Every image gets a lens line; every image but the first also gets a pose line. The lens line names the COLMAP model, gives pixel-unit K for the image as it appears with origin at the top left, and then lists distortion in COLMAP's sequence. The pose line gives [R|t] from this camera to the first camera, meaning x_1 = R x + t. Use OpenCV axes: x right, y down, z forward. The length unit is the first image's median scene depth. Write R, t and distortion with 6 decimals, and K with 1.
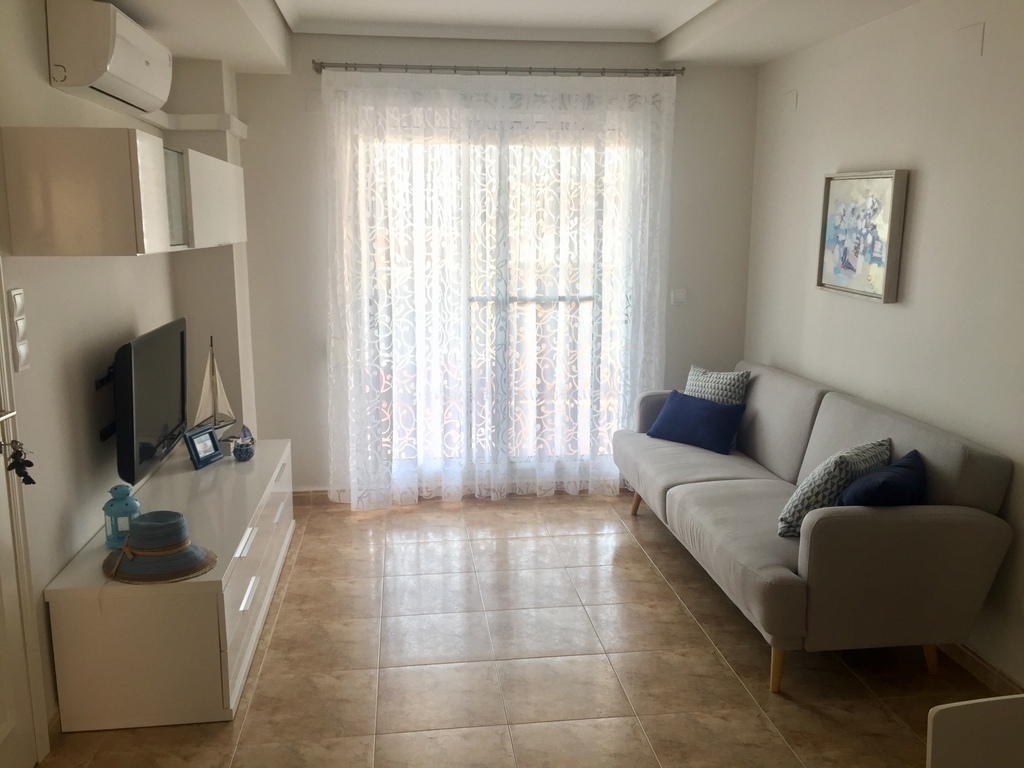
lens RADIAL K [[877.6, 0, 512.0], [0, 877.6, 384.0], [0, 0, 1]] dist [0.069924, -0.128010]
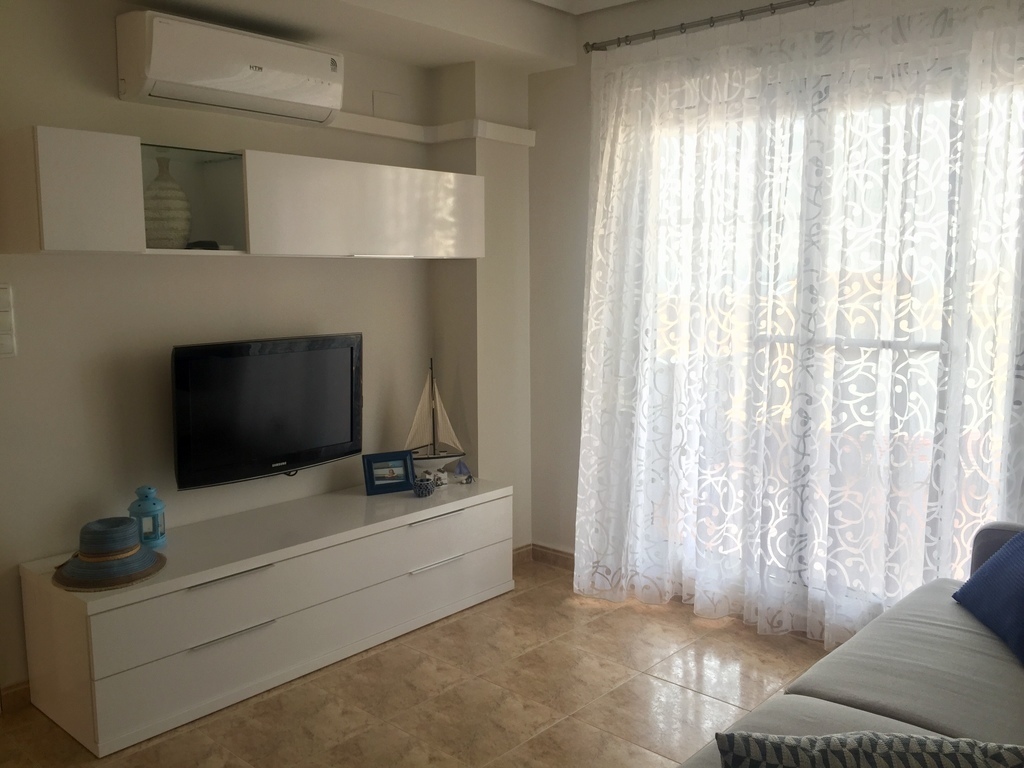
lens RADIAL K [[877.6, 0, 512.0], [0, 877.6, 384.0], [0, 0, 1]] dist [0.069924, -0.128010]
pose [[0.650937, 0.092792, -0.753440, 0.370942], [-0.131793, 0.991243, 0.008216, -0.041429], [0.747604, 0.093951, 0.657466, 0.407935]]
